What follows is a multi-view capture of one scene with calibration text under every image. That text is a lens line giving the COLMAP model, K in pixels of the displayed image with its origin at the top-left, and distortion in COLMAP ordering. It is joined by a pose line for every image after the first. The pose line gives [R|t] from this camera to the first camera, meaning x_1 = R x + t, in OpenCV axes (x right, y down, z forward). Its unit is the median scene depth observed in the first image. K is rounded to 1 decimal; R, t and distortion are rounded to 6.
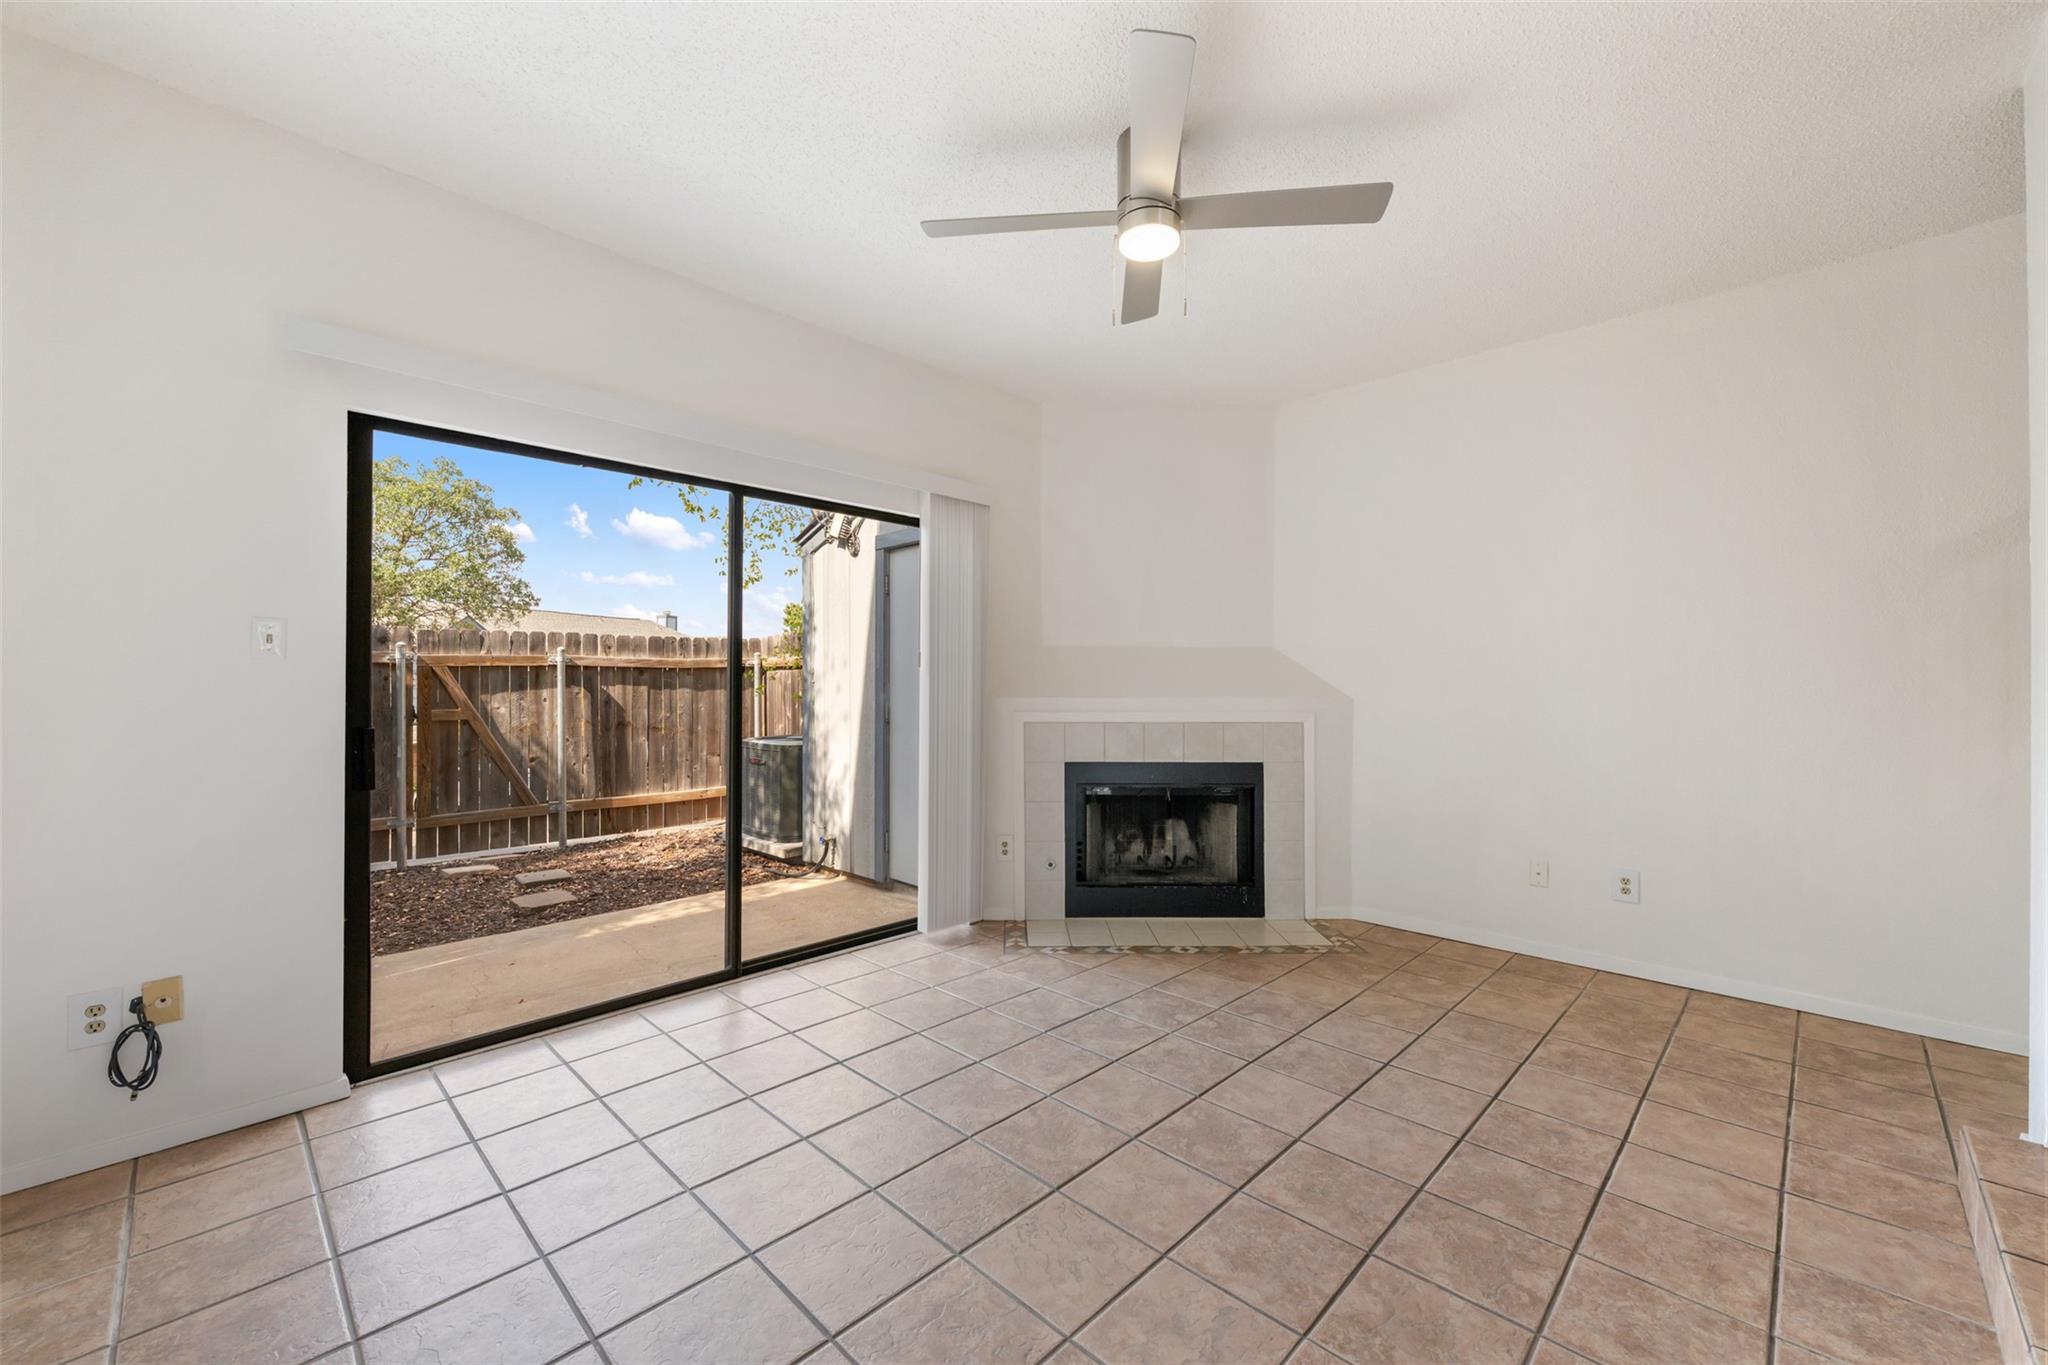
lens RADIAL K [[814.6, 0, 1018.7], [0, 814.6, 680.4], [0, 0, 1]] dist [-0.002271, 0.001053]
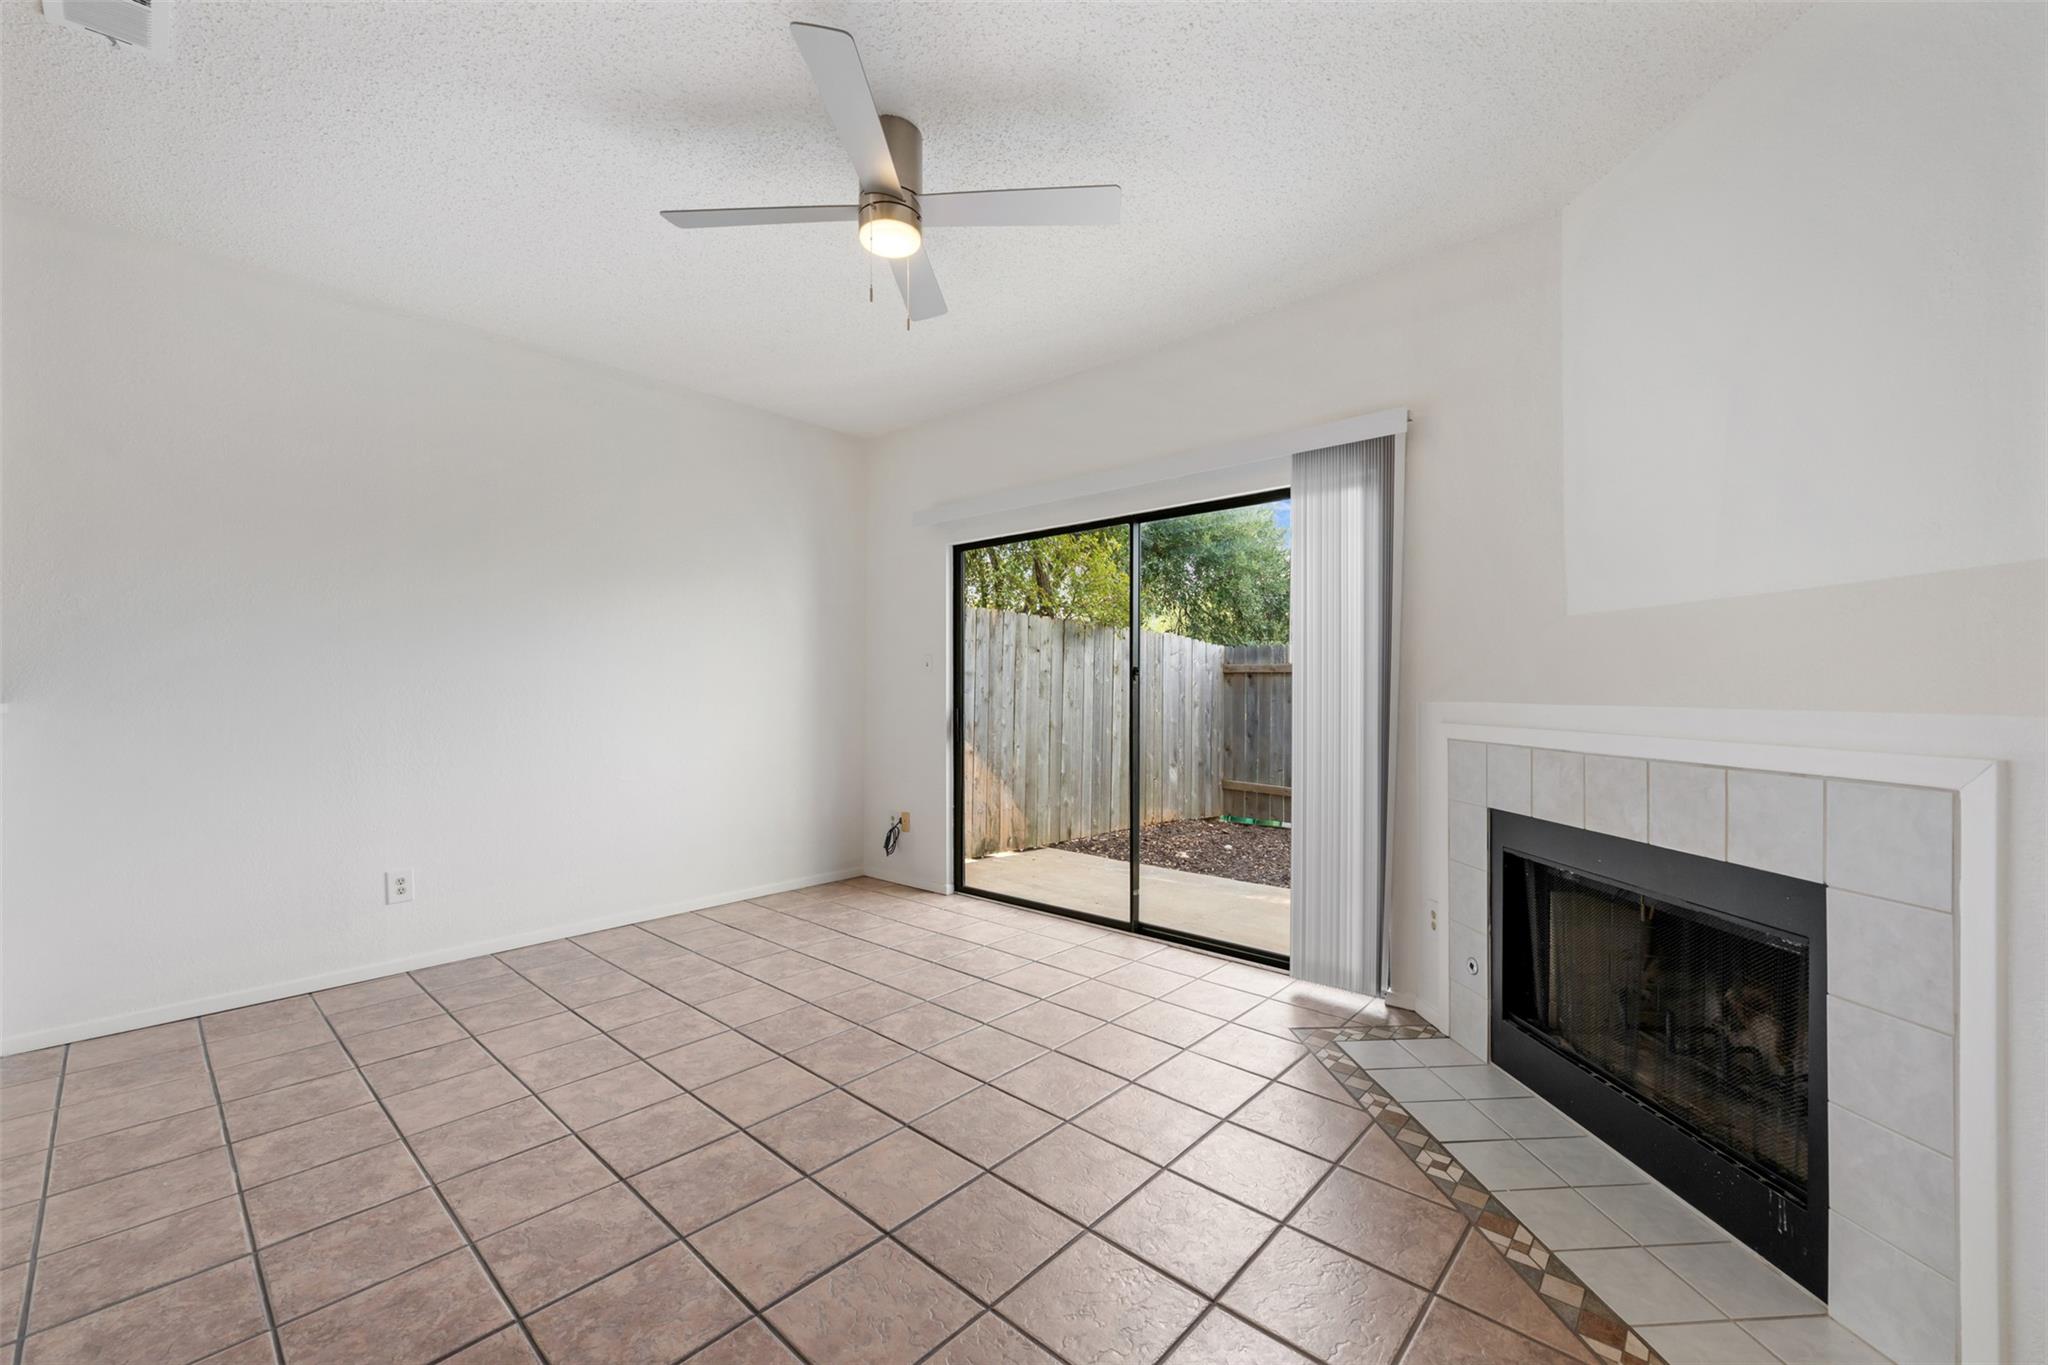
lens RADIAL K [[814.6, 0, 1022.2], [0, 814.6, 696.1], [0, 0, 1]] dist [-0.002271, 0.001053]
pose [[0.043879, 0.004518, -0.999027, 0.720517], [0.004458, 0.999979, 0.004718, 0.013453], [0.999027, -0.004661, 0.043858, 0.687242]]
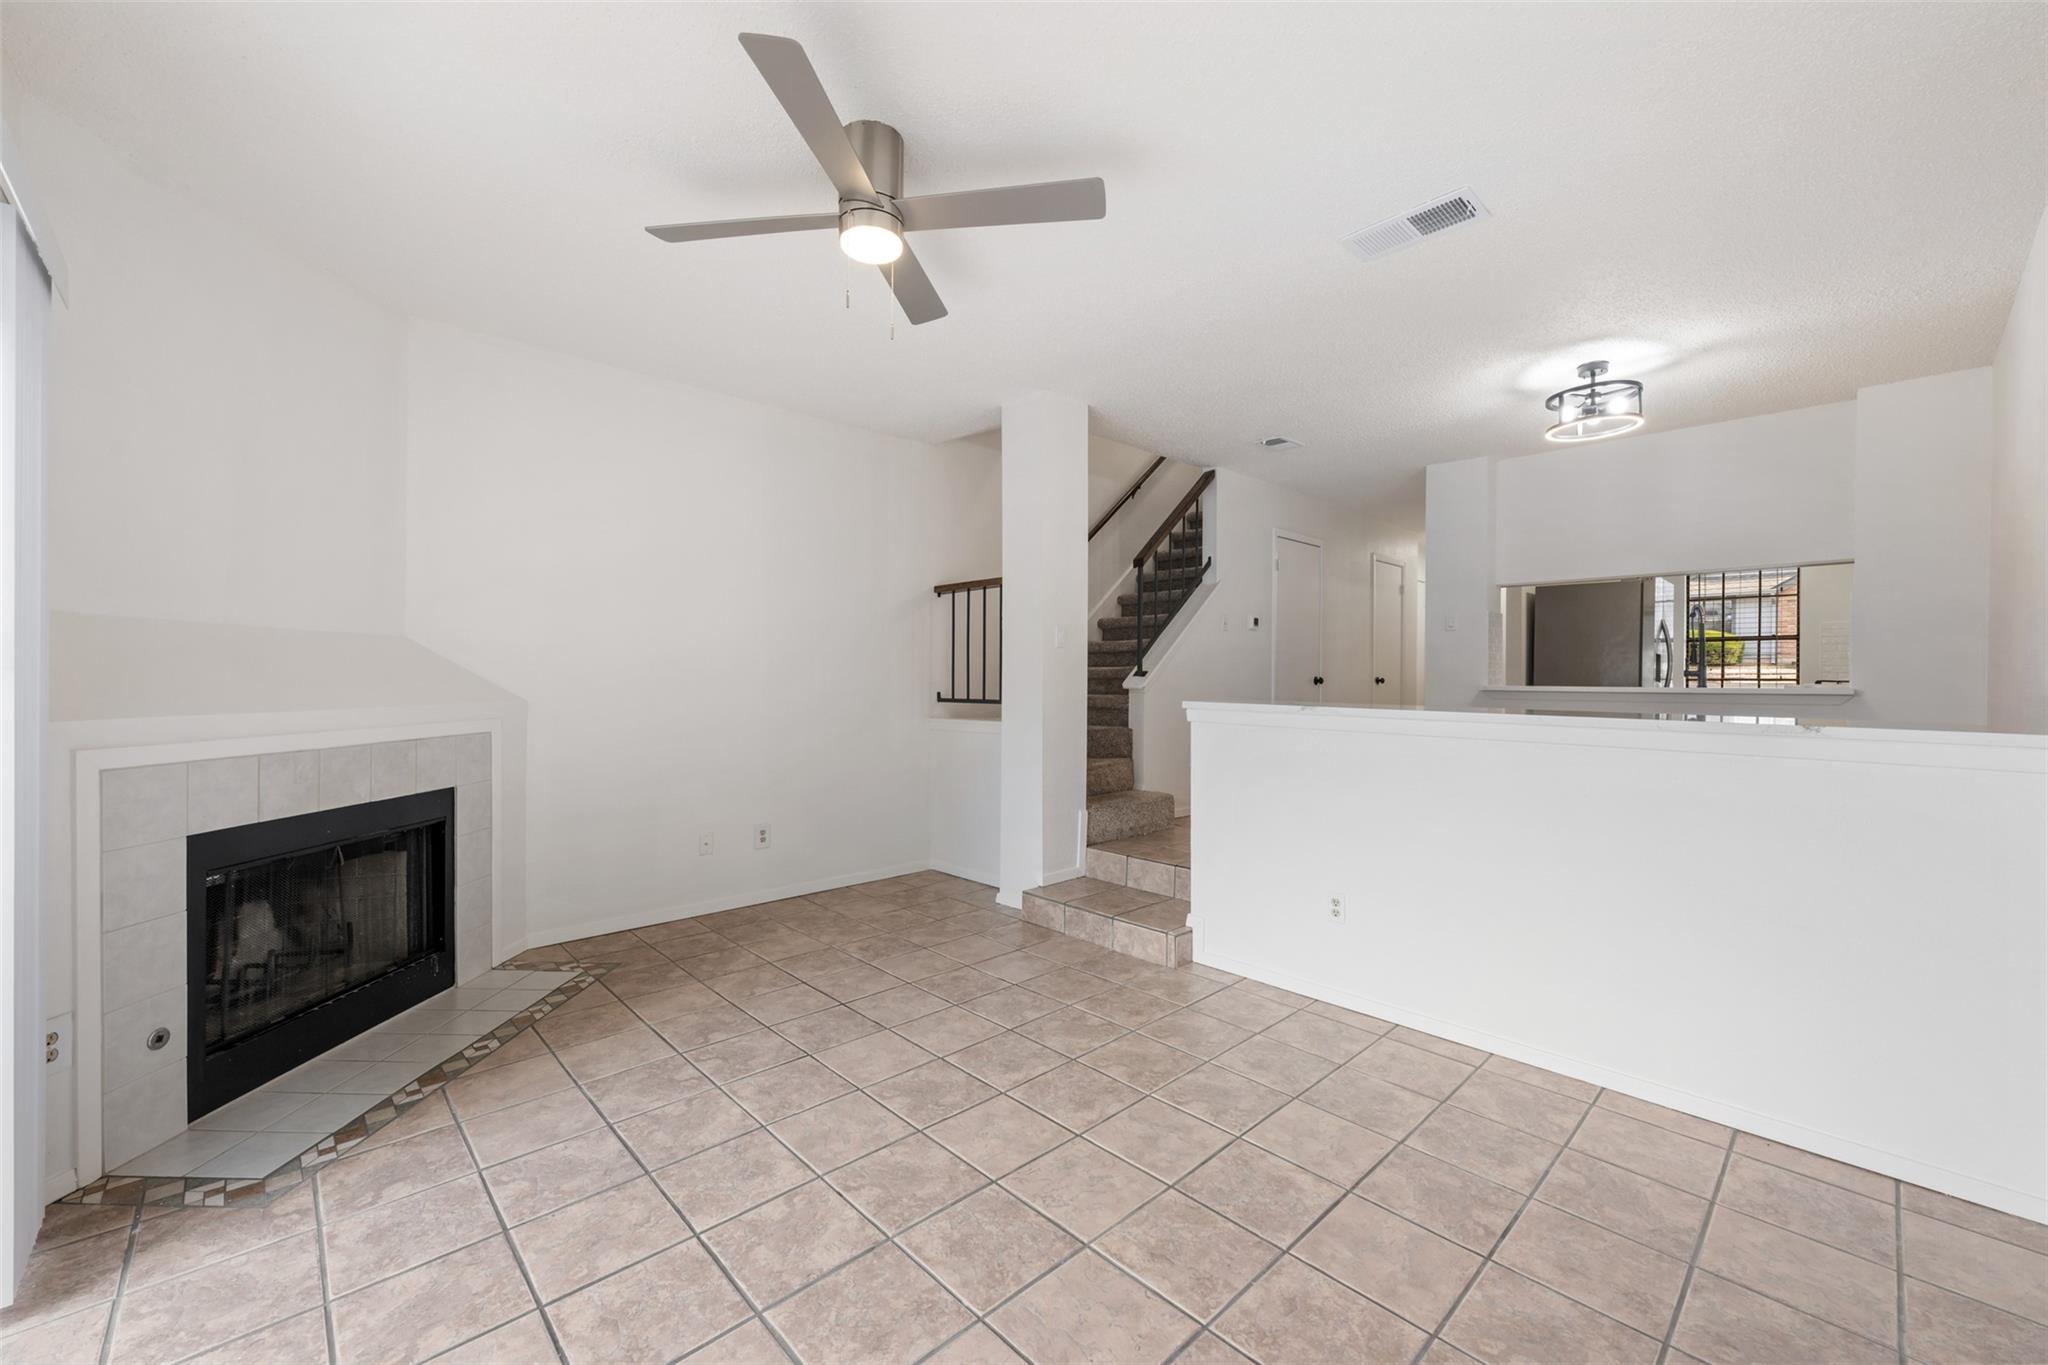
lens RADIAL K [[814.6, 0, 1026.5], [0, 814.6, 681.5], [0, 0, 1]] dist [-0.002271, 0.001053]
pose [[0.030023, -0.006841, 0.999526, -0.508170], [-0.009934, 0.999925, 0.007142, -0.011759], [-0.999500, -0.010144, 0.029953, 0.478611]]
